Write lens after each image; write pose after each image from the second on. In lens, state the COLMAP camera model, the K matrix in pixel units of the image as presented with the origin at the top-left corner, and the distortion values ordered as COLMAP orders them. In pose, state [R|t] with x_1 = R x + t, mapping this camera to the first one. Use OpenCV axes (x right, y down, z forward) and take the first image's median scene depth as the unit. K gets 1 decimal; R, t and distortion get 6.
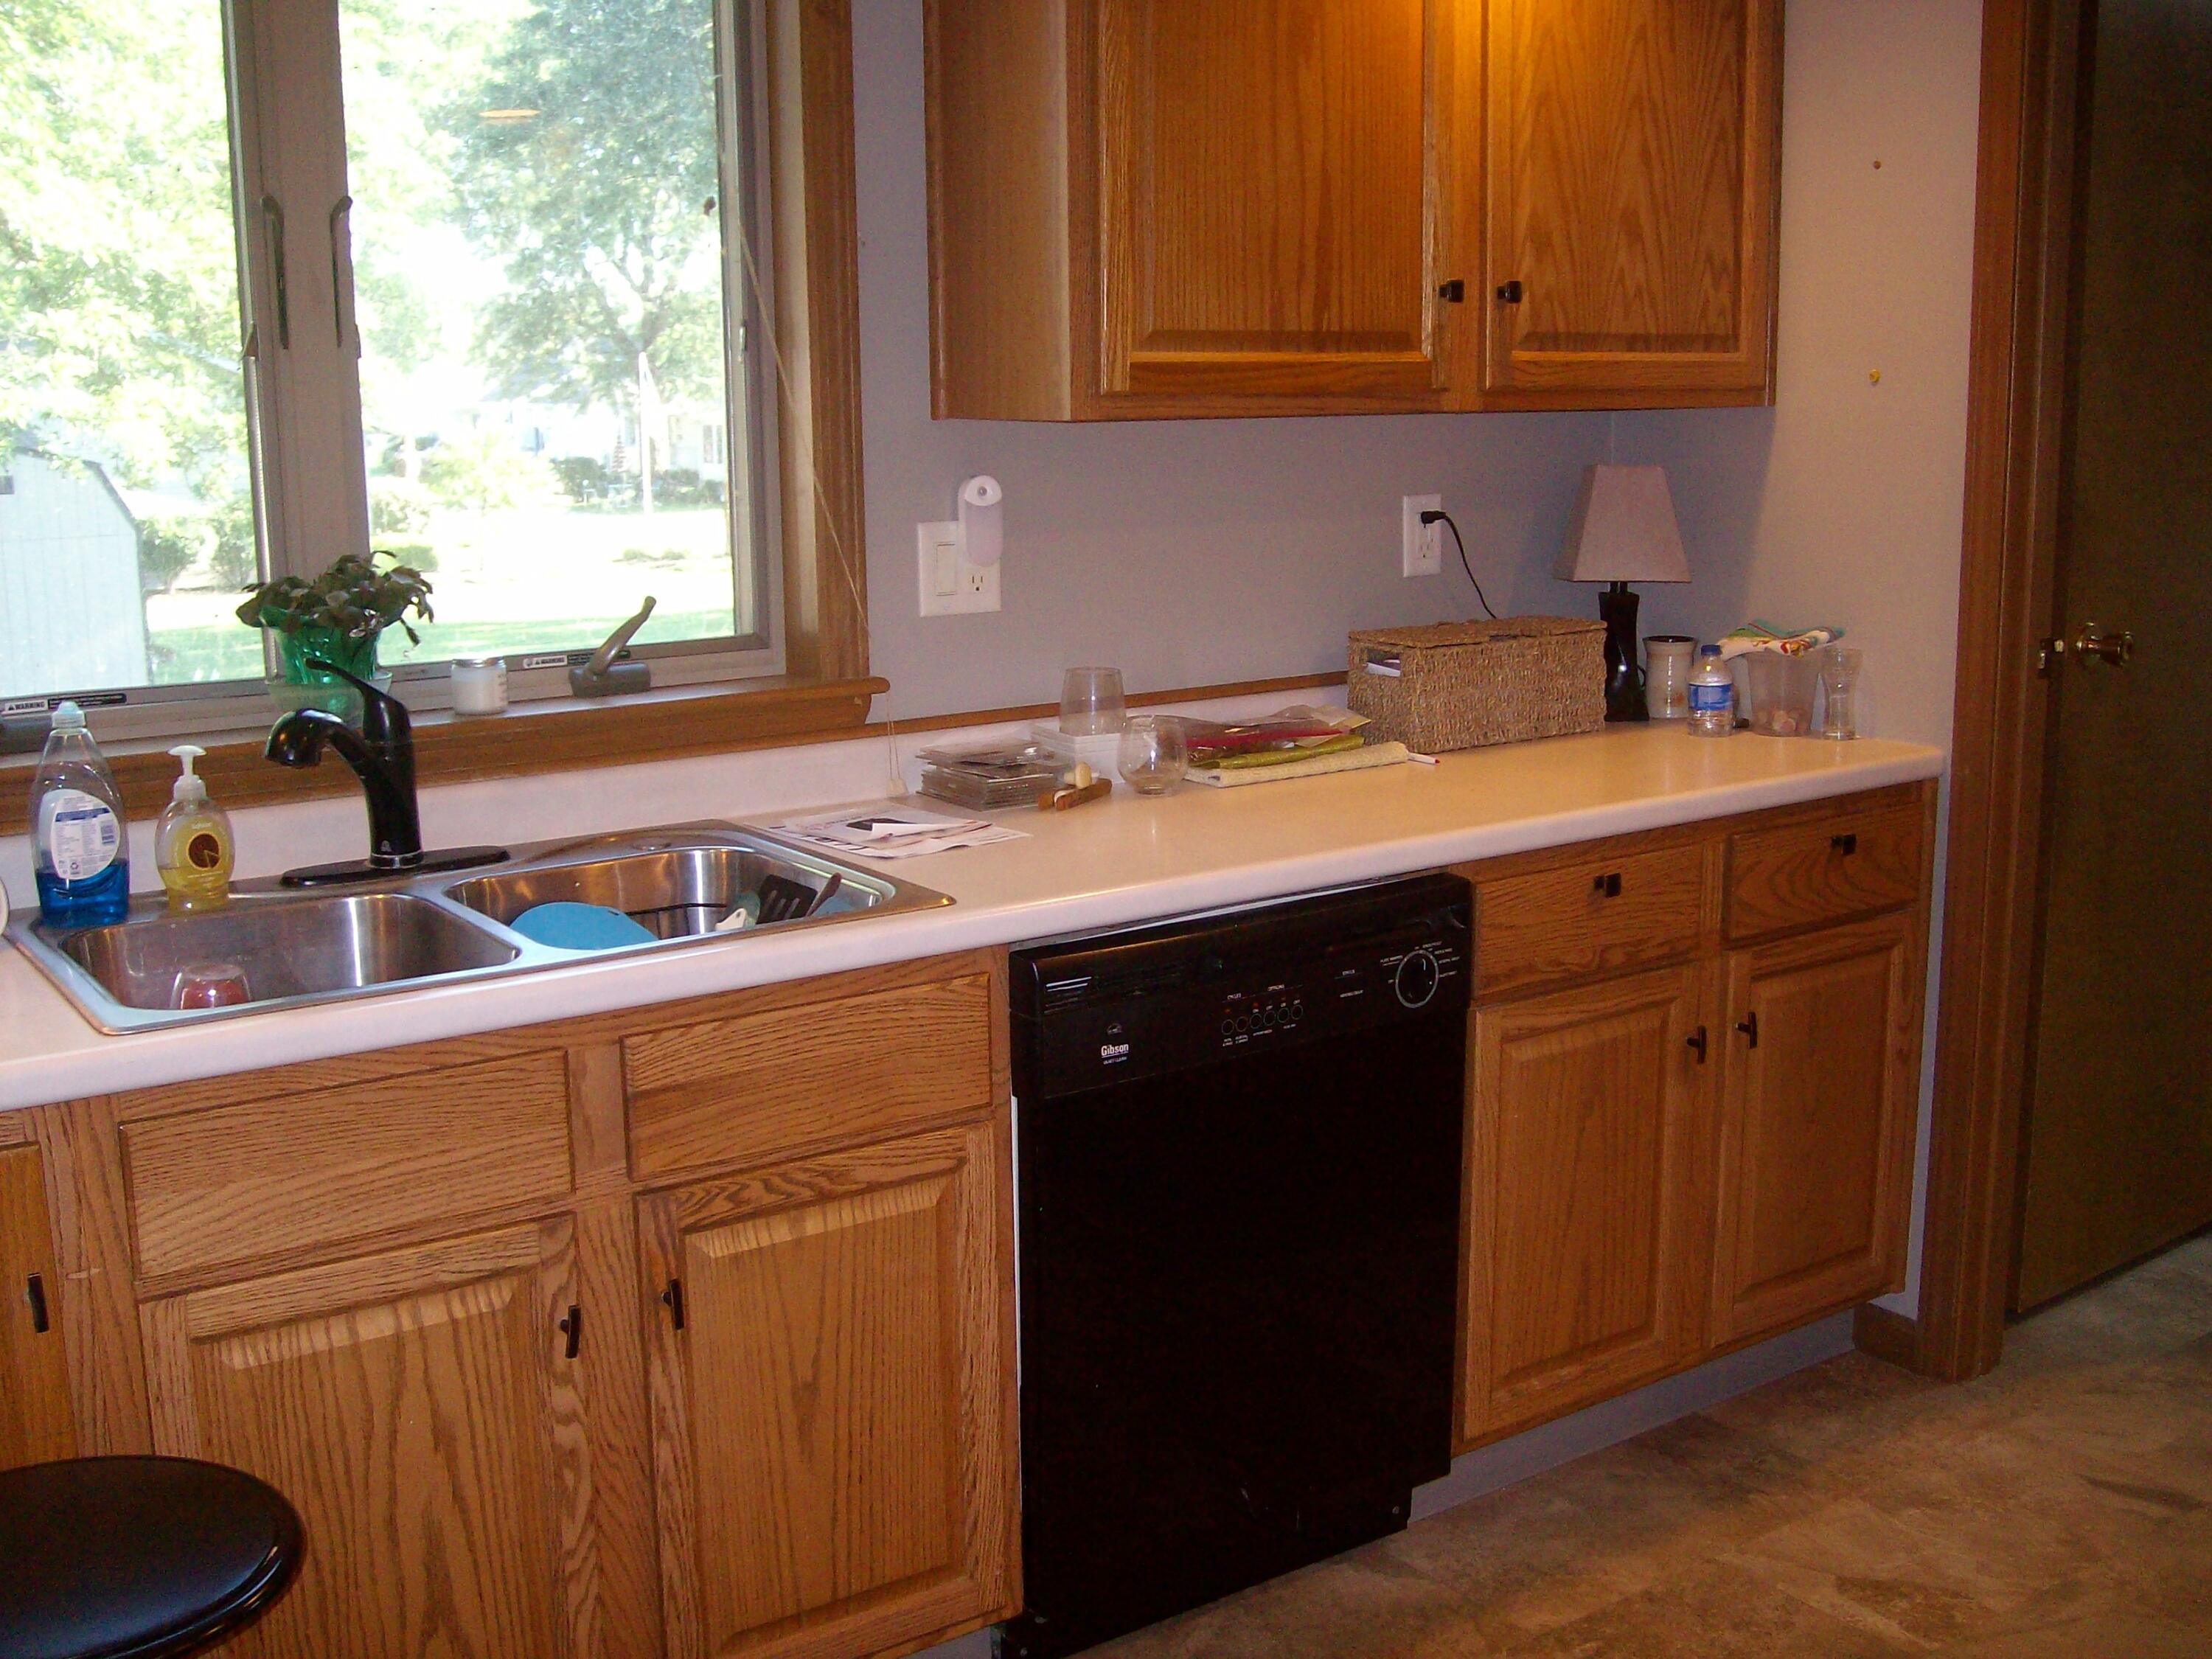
lens RADIAL K [[2406.8, 0, 1109.8], [0, 2406.8, 847.6], [0, 0, 1]] dist [-0.097327, 0.000000]
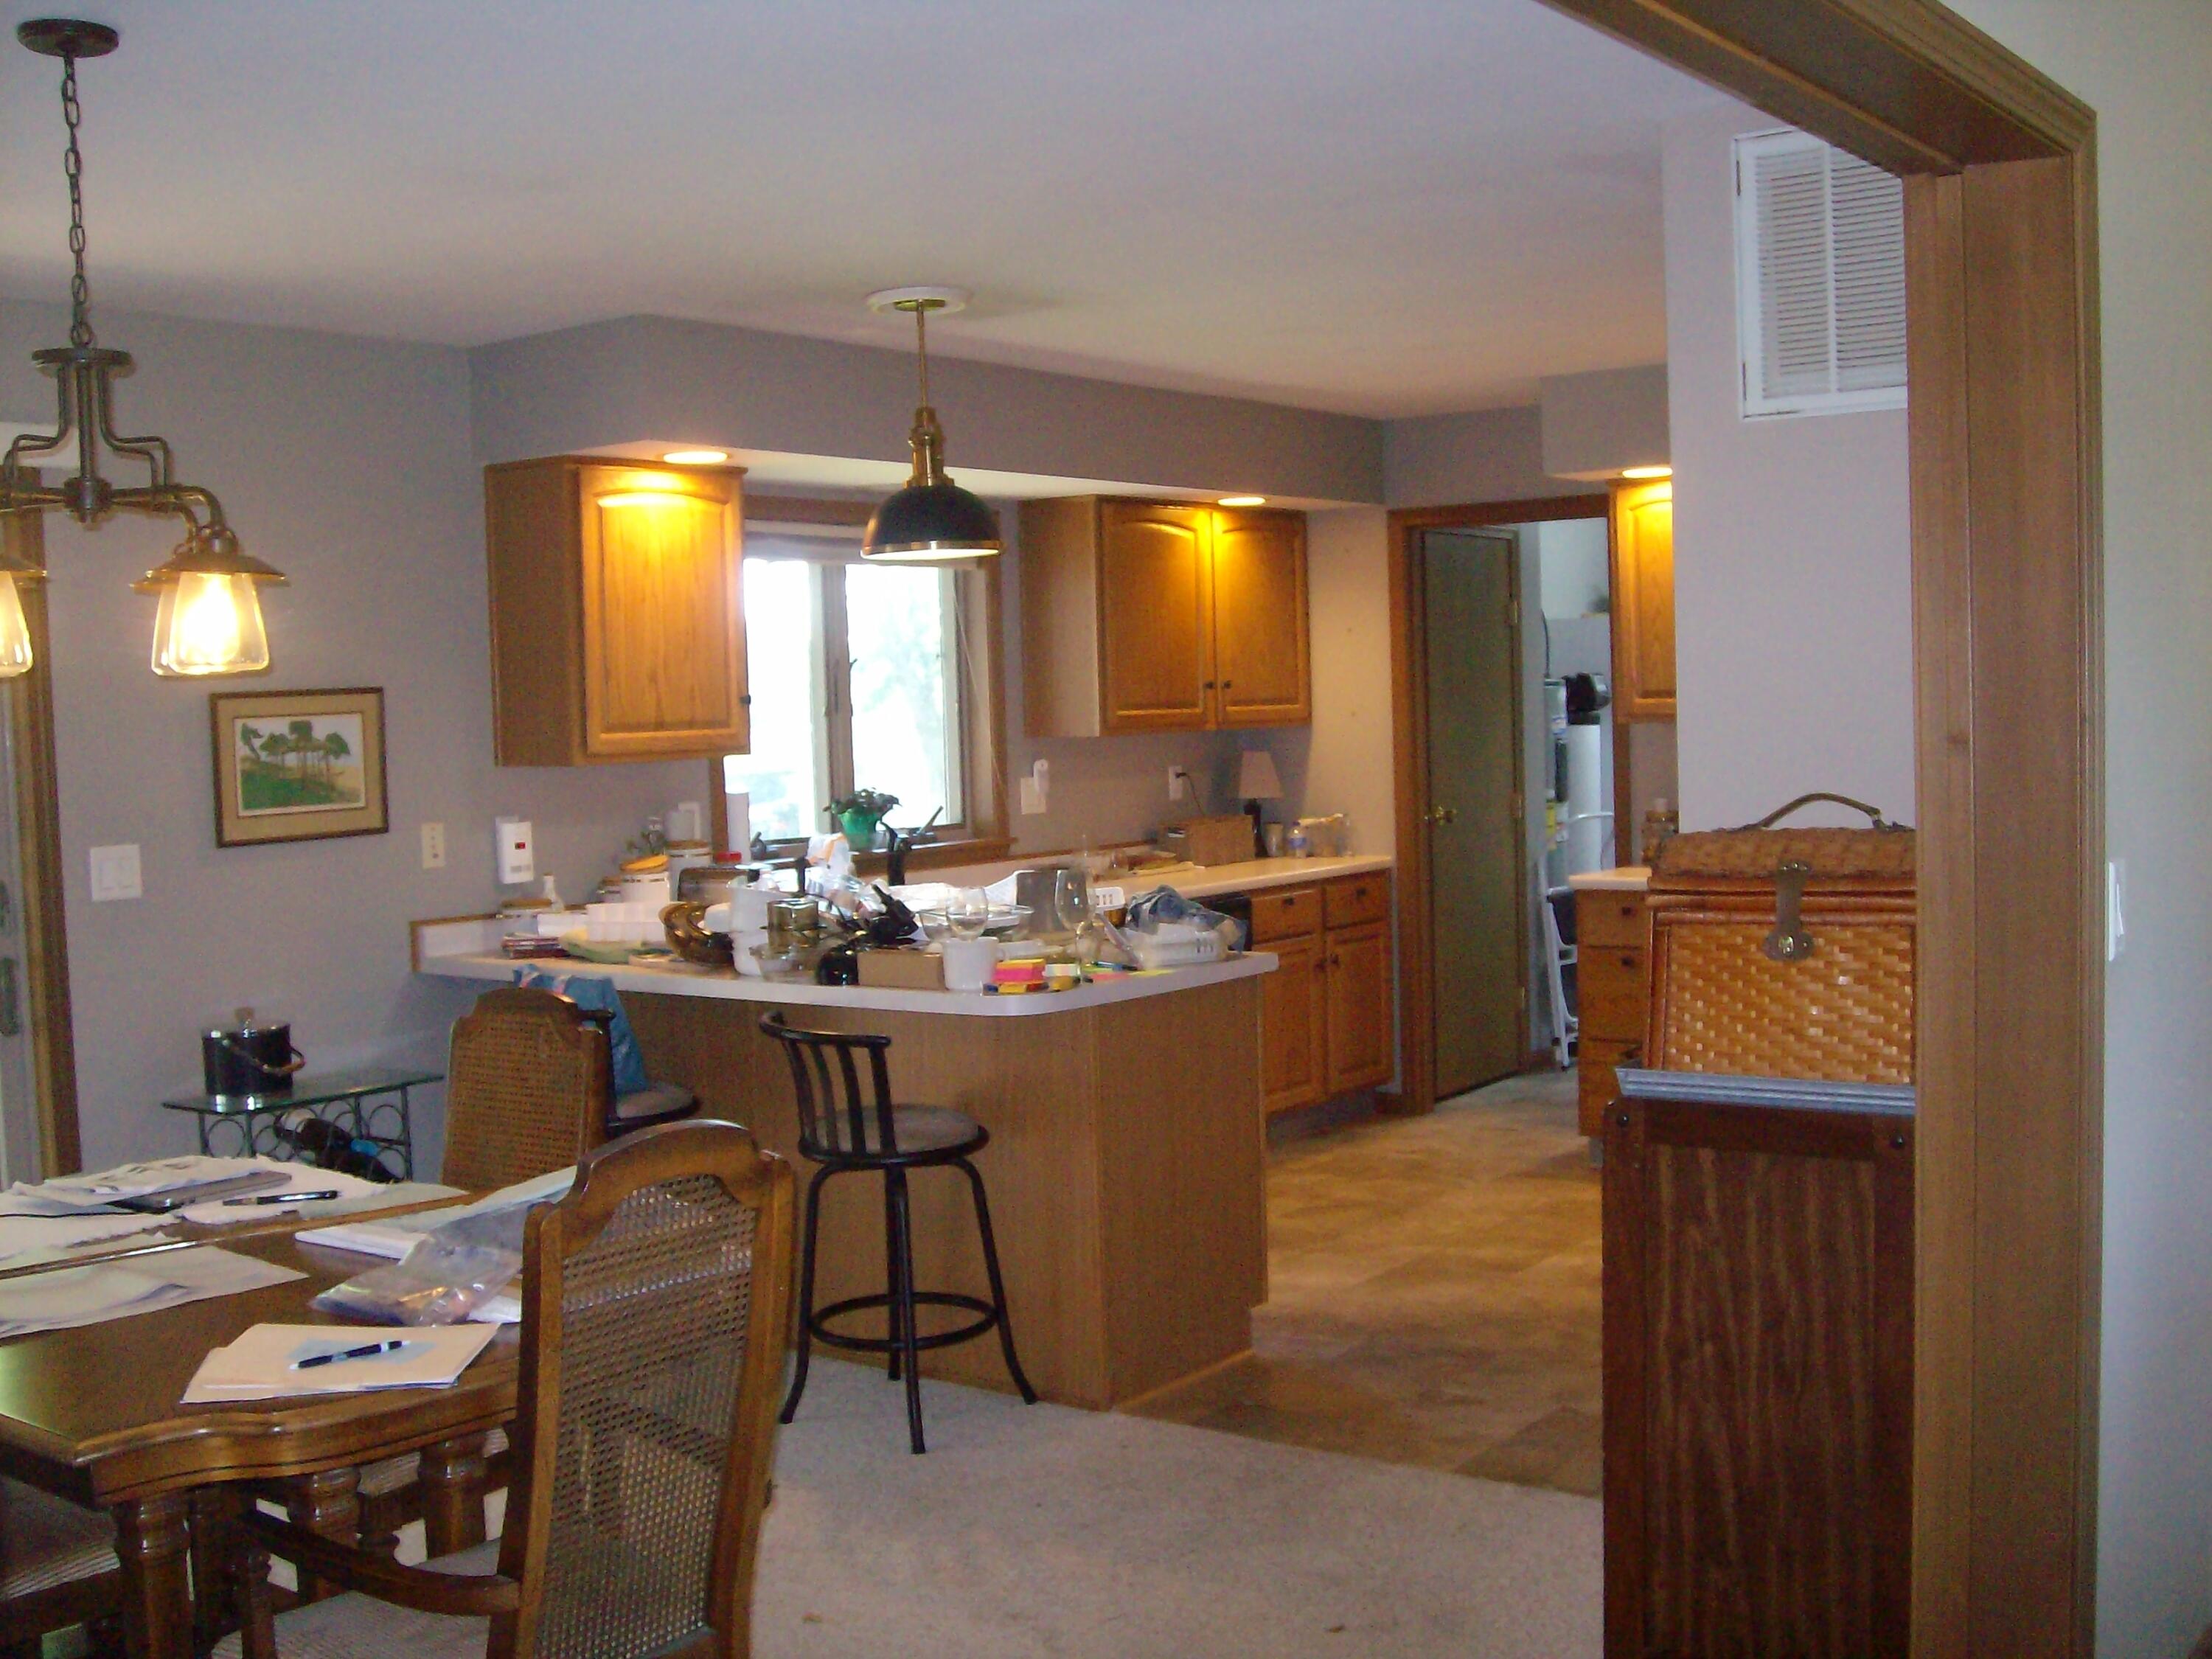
lens RADIAL K [[2406.8, 0, 1100.0], [0, 2406.8, 822.3], [0, 0, 1]] dist [-0.097327, 0.000000]
pose [[0.955665, -0.033446, 0.292550, -0.710549], [0.075454, 0.988171, -0.133511, 0.246755], [-0.284624, 0.149666, 0.946884, -1.371291]]
